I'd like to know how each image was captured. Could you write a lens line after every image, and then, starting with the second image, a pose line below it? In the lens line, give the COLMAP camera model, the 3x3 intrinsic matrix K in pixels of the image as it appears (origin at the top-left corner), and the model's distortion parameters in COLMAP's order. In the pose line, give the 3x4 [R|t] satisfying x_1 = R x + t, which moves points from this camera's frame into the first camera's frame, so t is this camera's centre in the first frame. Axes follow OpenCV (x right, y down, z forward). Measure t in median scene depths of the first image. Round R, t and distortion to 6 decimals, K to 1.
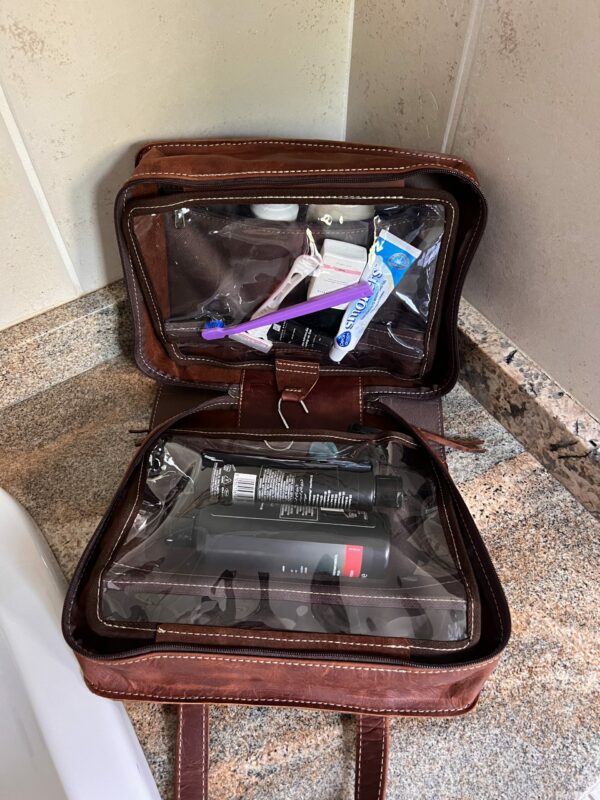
lens RADIAL K [[602.8, 0, 298.9], [0, 602.8, 402.0], [0, 0, 1]] dist [0.009891, -0.035399]
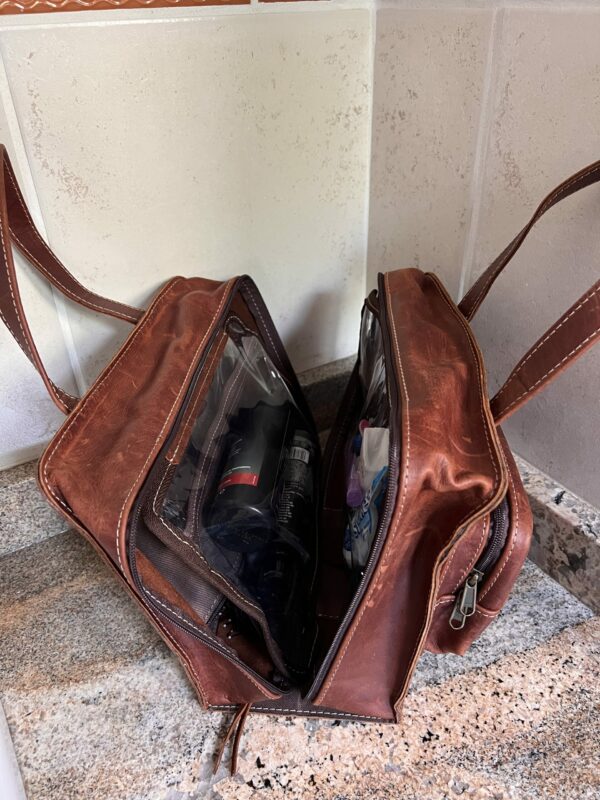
lens RADIAL K [[602.8, 0, 296.2], [0, 602.8, 399.1], [0, 0, 1]] dist [0.009891, -0.035399]
pose [[0.998345, -0.003791, -0.057385, 0.018287], [-0.019197, 0.918623, -0.394669, 0.149278], [0.054211, 0.395117, 0.917030, 0.114407]]
